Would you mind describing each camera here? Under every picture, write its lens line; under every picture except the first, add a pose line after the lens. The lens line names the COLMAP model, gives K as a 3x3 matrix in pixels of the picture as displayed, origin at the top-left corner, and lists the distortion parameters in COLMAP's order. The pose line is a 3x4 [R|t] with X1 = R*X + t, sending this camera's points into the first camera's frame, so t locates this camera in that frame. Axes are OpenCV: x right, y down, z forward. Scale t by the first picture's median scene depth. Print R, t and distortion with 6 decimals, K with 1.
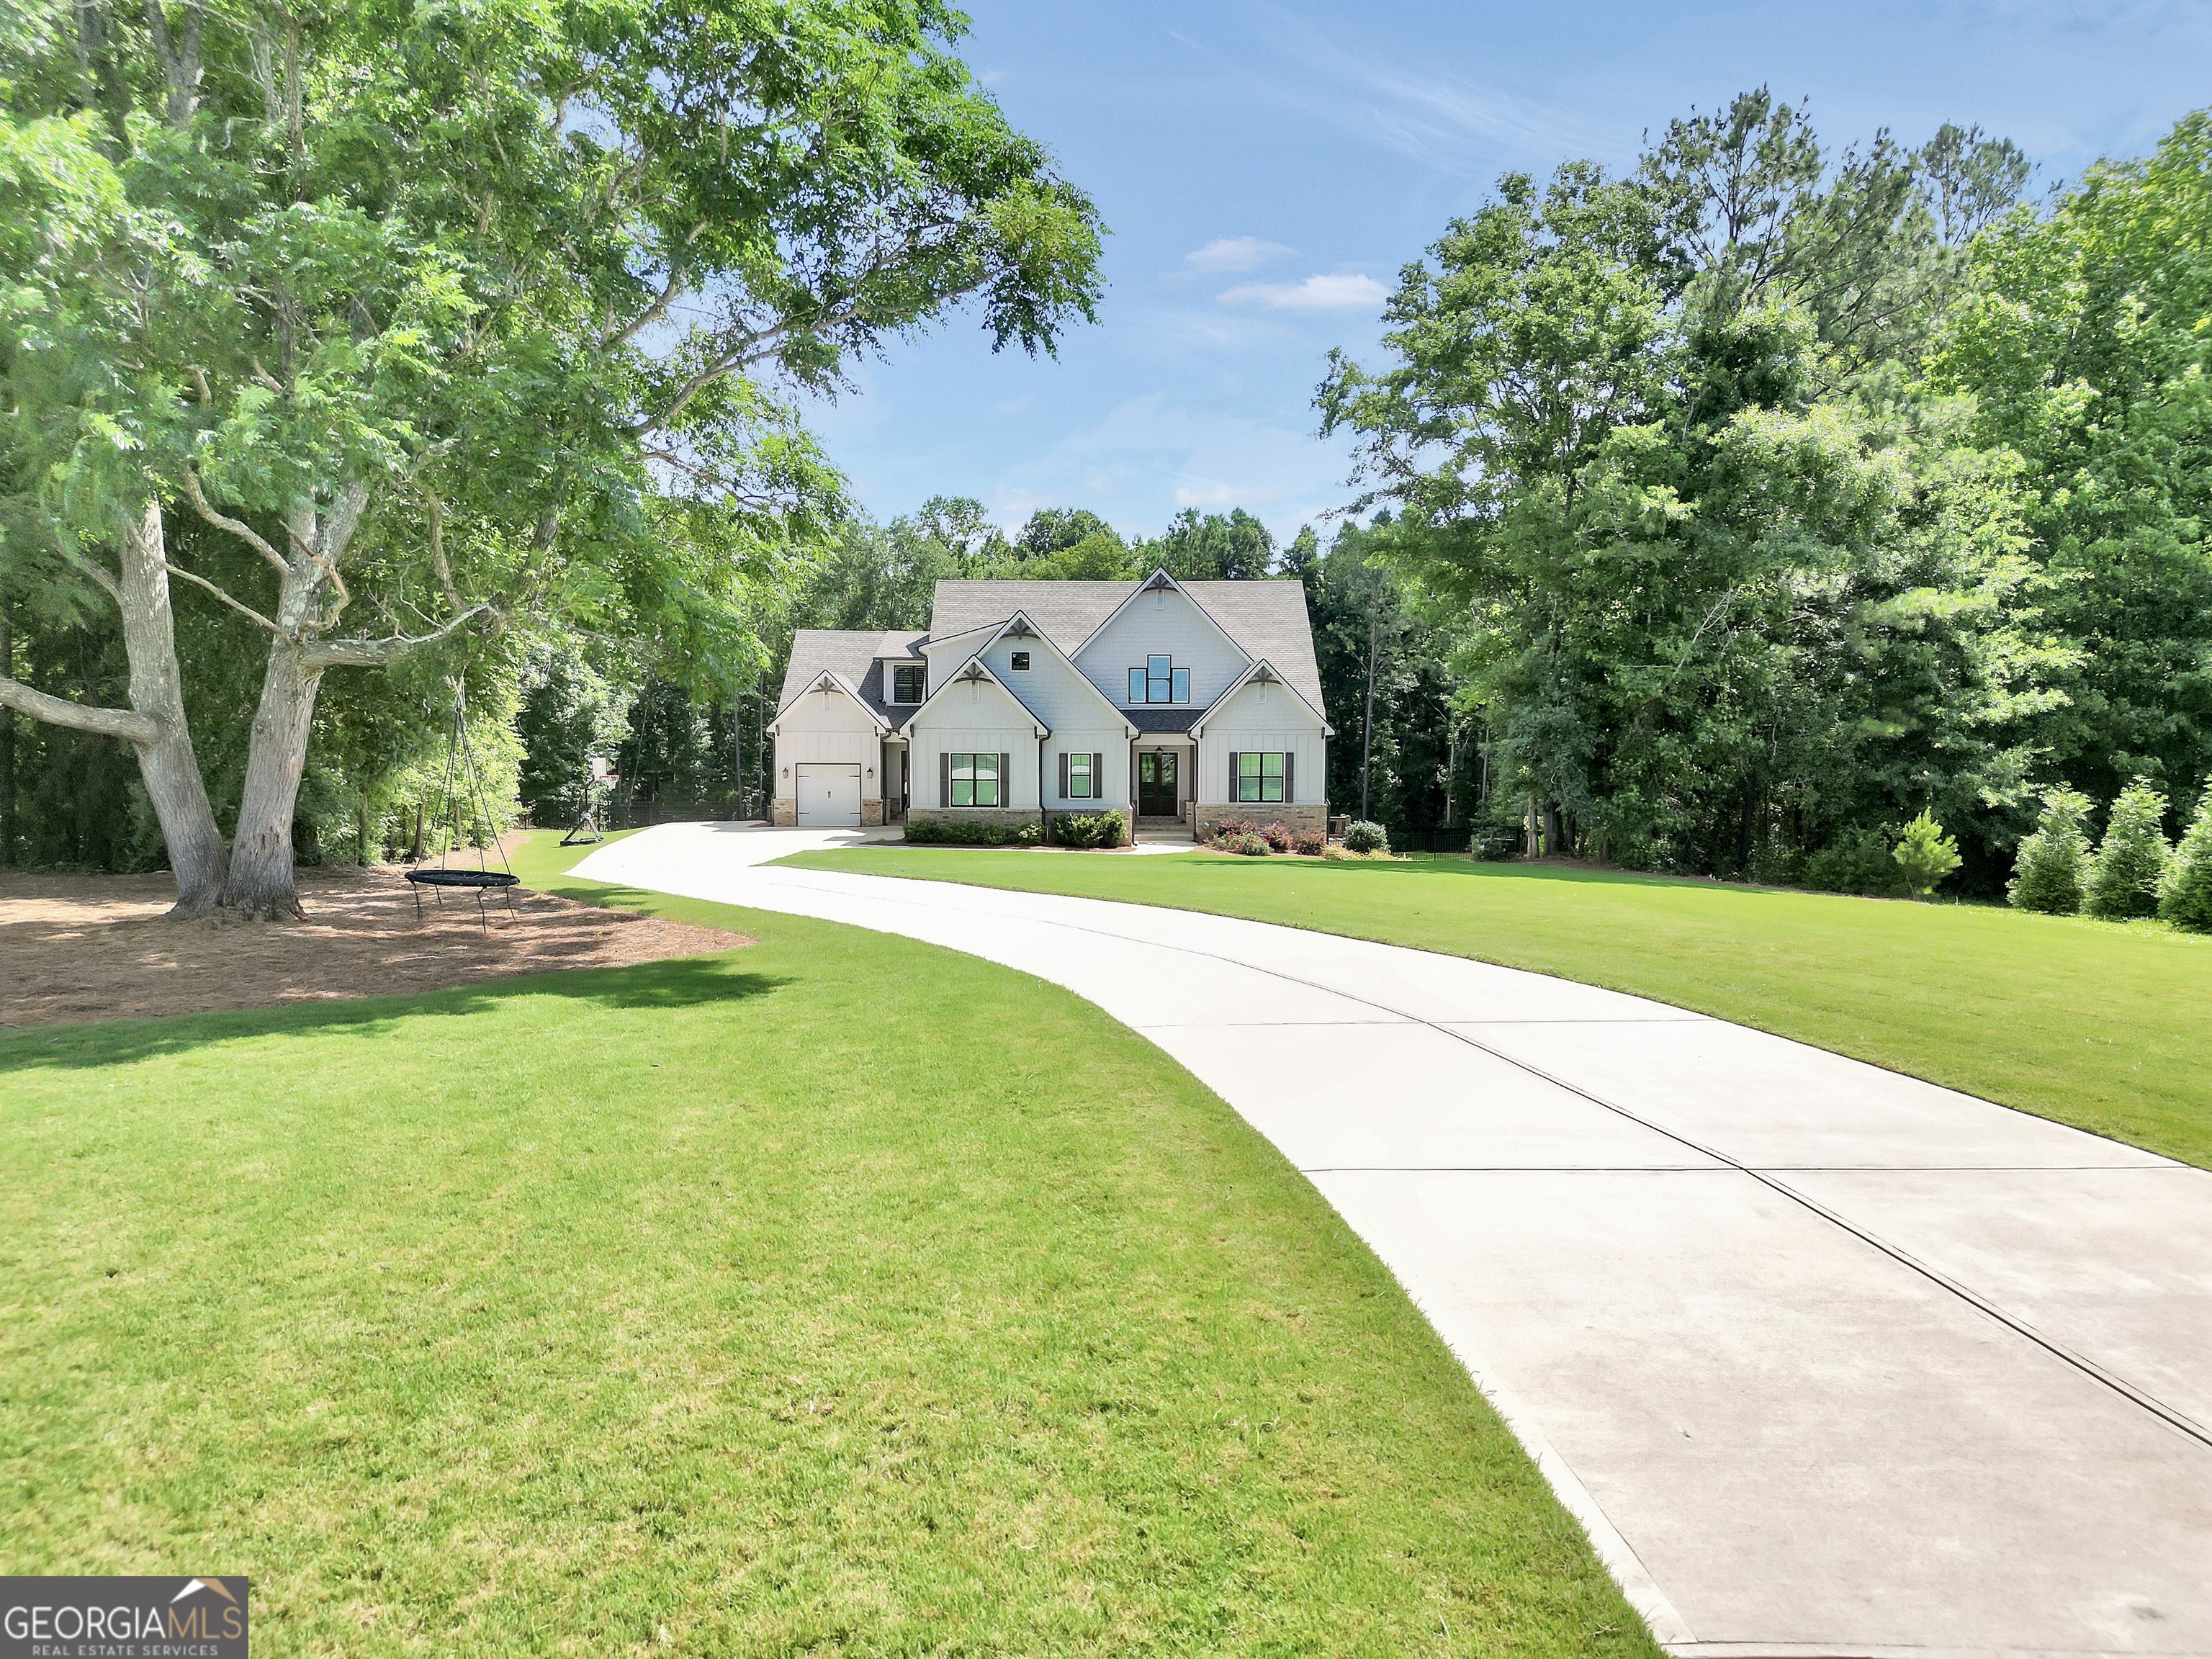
lens RADIAL K [[1551.8, 0, 1106.0], [0, 1551.8, 829.5], [0, 0, 1]] dist [0.051811, -0.002198]
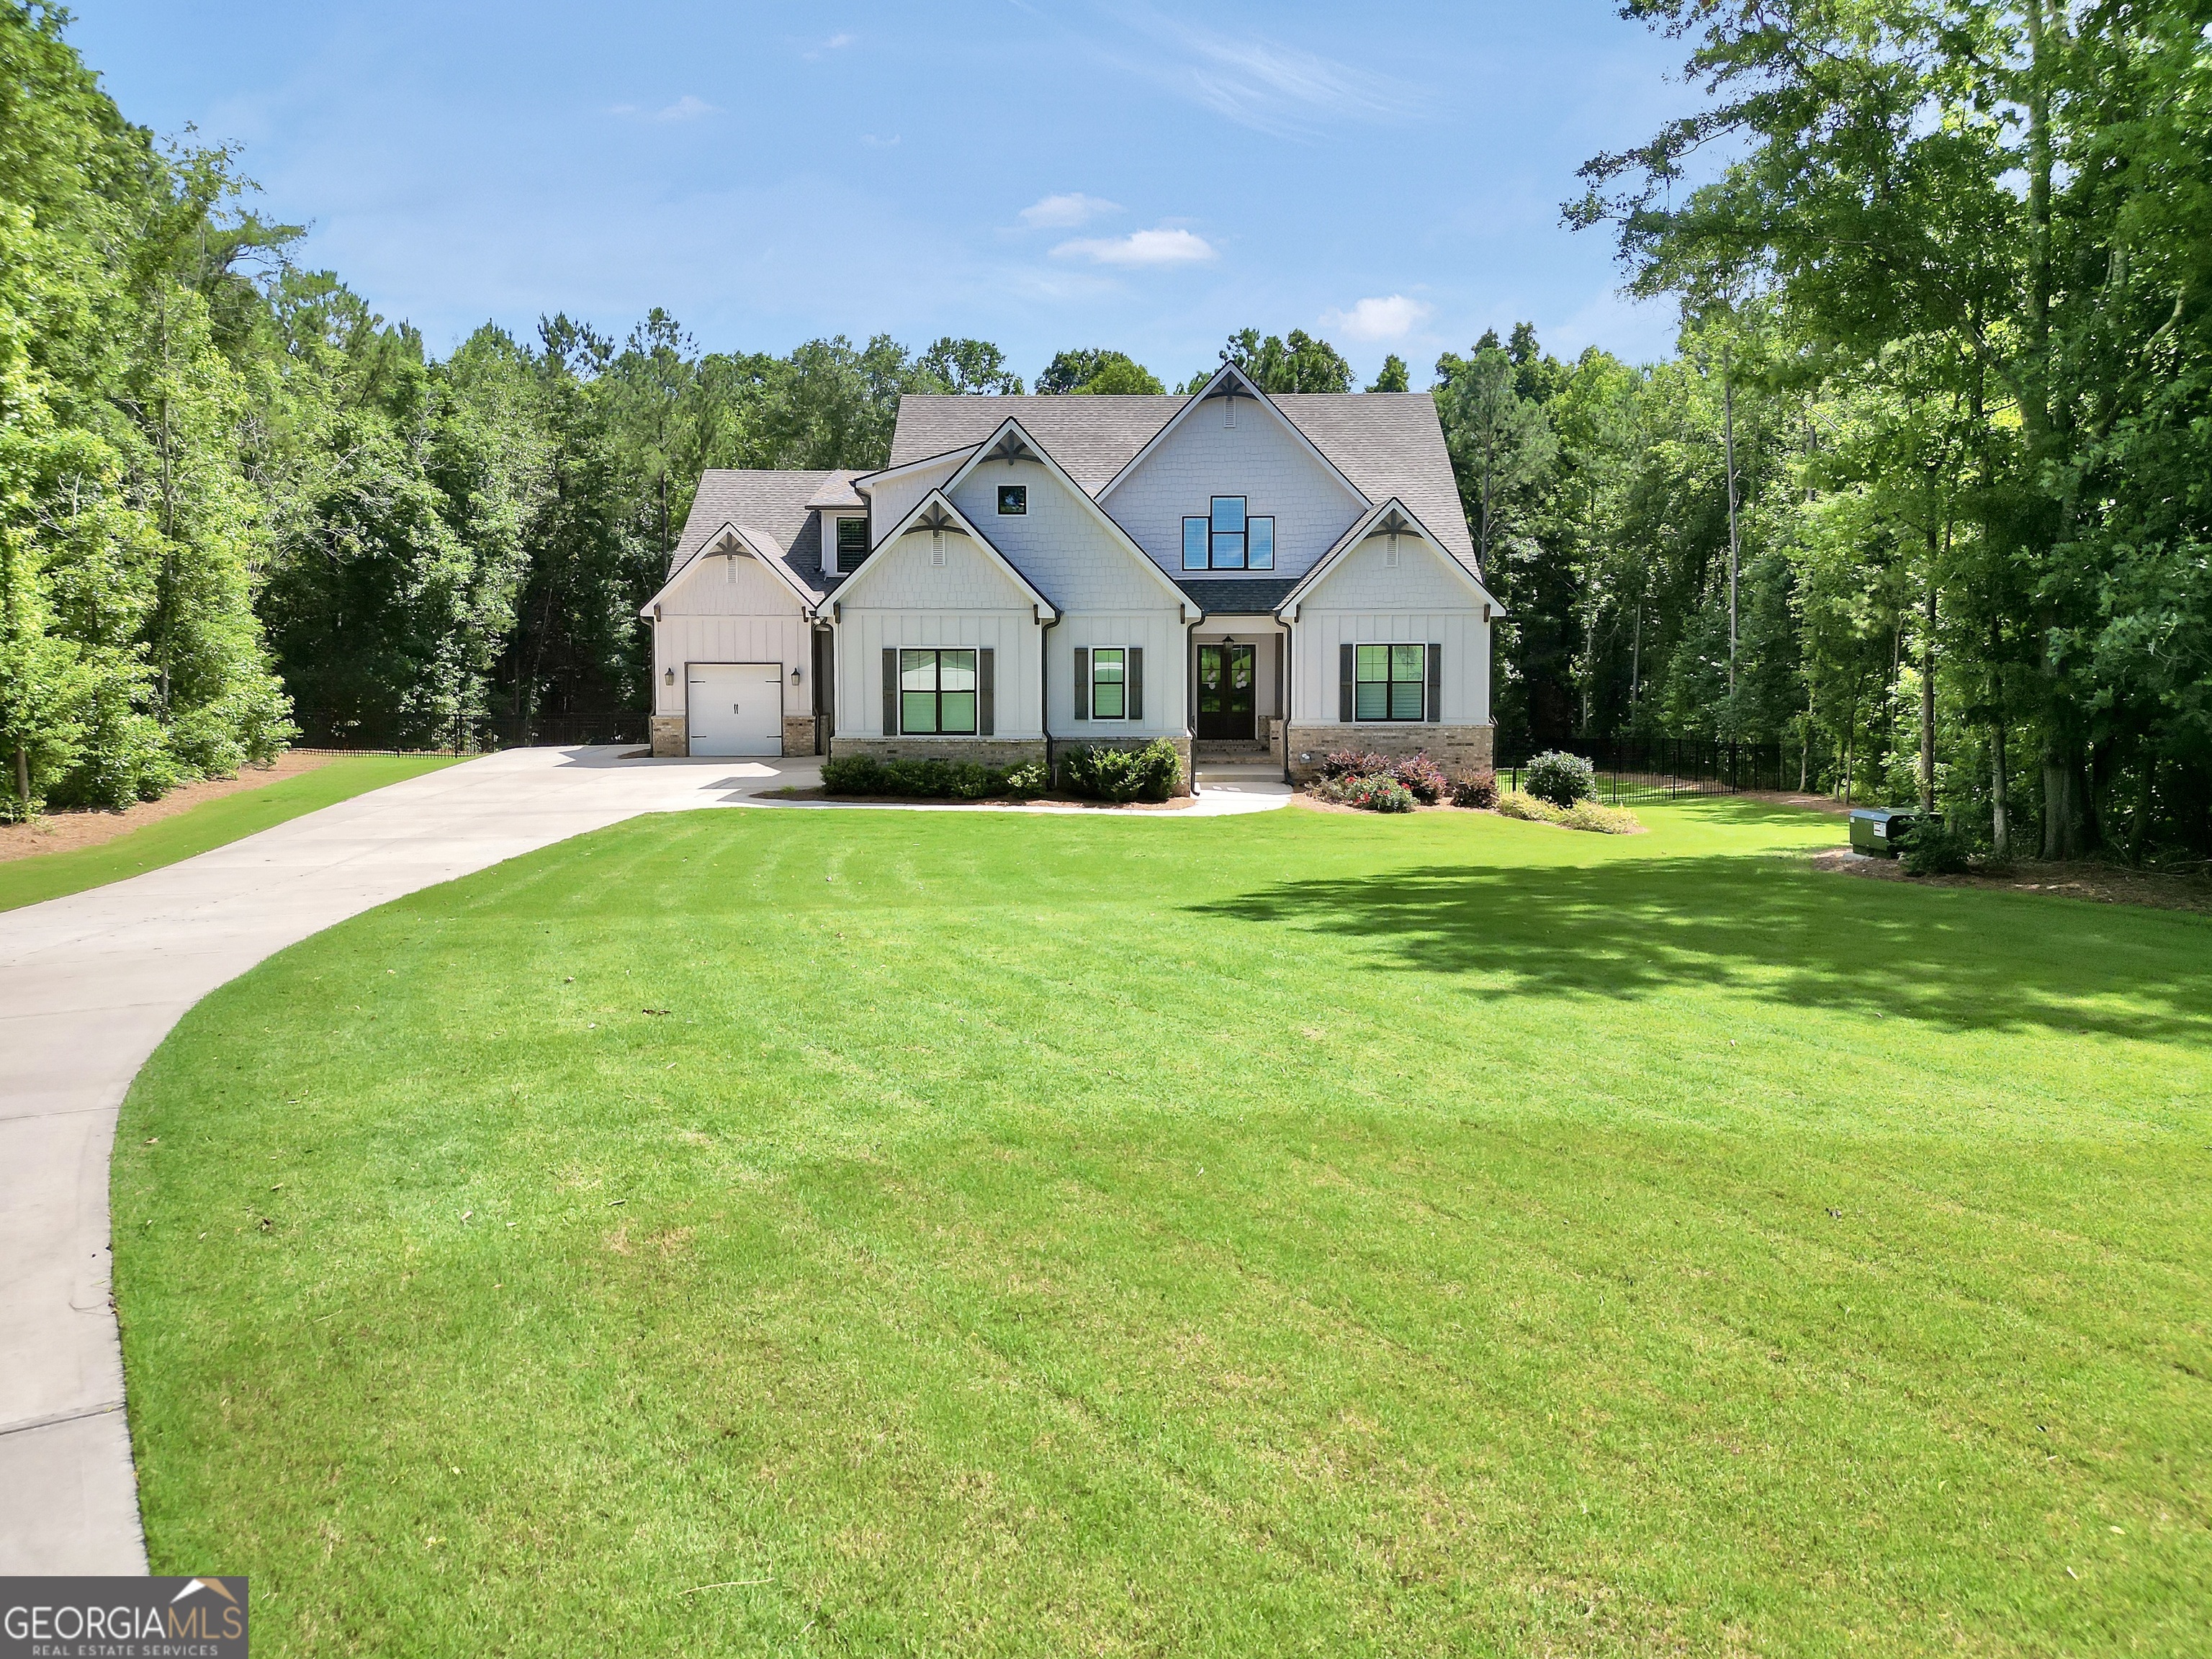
lens RADIAL K [[1549.9, 0, 1100.9], [0, 1549.9, 747.7], [0, 0, 1]] dist [0.054287, -0.000328]
pose [[0.999645, -0.002663, -0.026498, -0.002804], [0.003226, 0.999770, 0.021201, -0.020187], [0.026436, -0.021279, 0.999424, 0.344935]]
